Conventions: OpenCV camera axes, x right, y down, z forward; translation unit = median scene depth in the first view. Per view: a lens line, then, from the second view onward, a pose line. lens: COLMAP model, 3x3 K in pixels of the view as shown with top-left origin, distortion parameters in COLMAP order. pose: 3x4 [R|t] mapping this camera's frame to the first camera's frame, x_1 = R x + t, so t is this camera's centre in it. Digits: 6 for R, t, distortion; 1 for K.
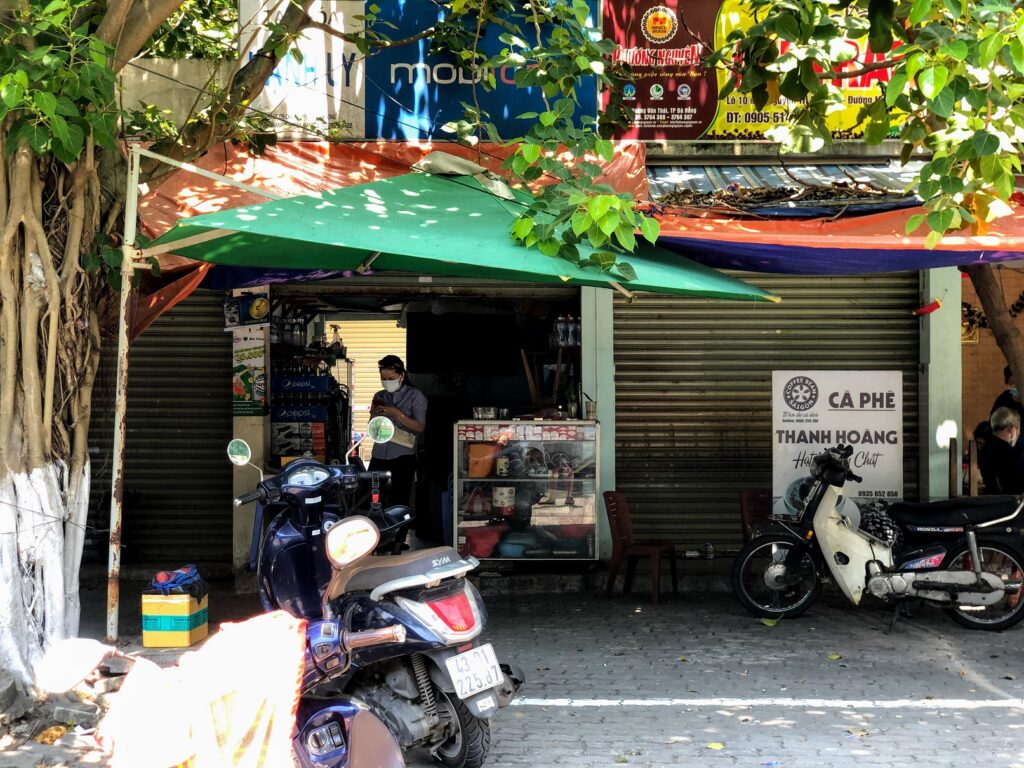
lens RADIAL K [[1549.1, 0, 511.7], [0, 1549.1, 383.7], [0, 0, 1]] dist [-0.036562, 0.000000]
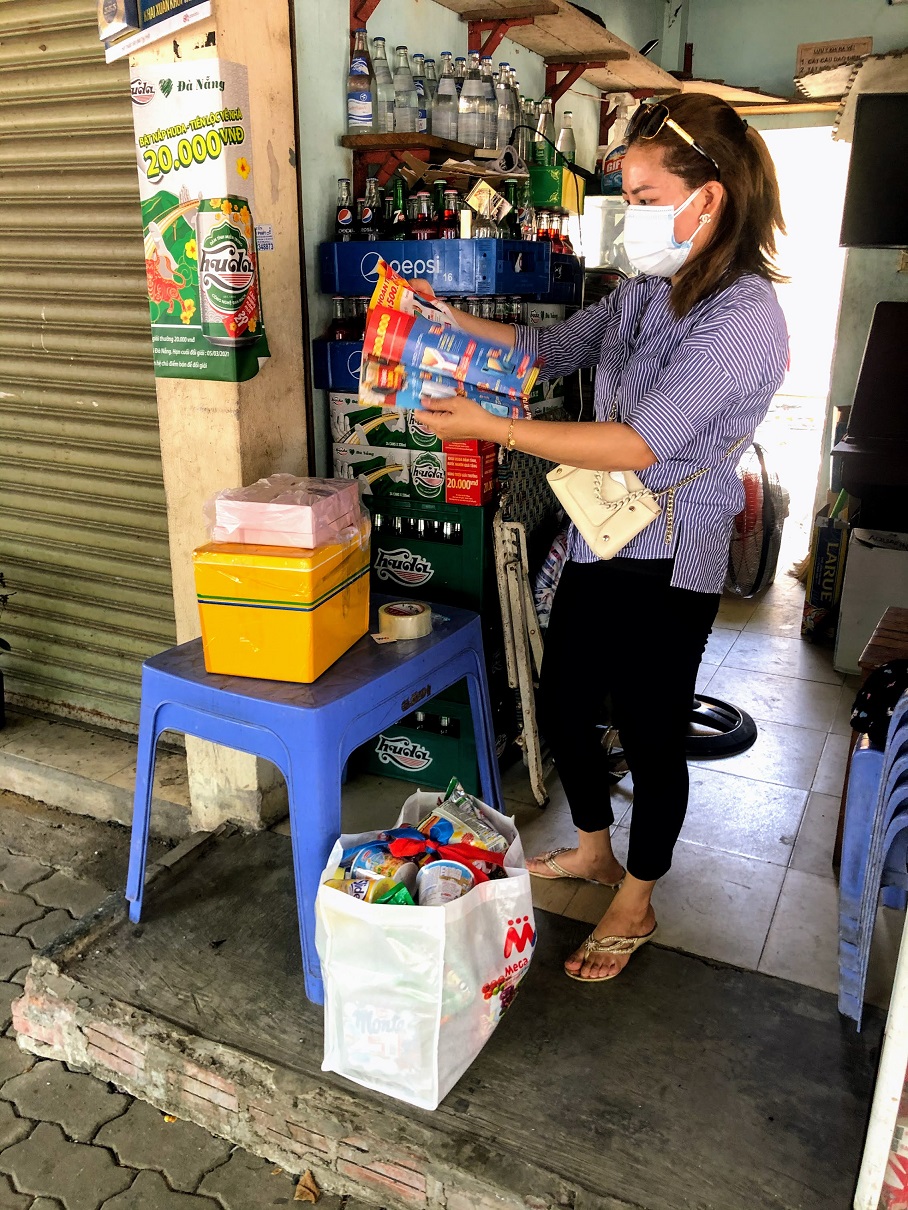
lens RADIAL K [[974.3, 0, 453.9], [0, 974.3, 605.1], [0, 0, 1]] dist [0.016726, 0.005580]
pose [[0.893222, 0.151716, -0.423246, -0.039628], [-0.011736, 0.948896, 0.315371, 0.002498], [0.449463, -0.276729, 0.849355, 0.850628]]
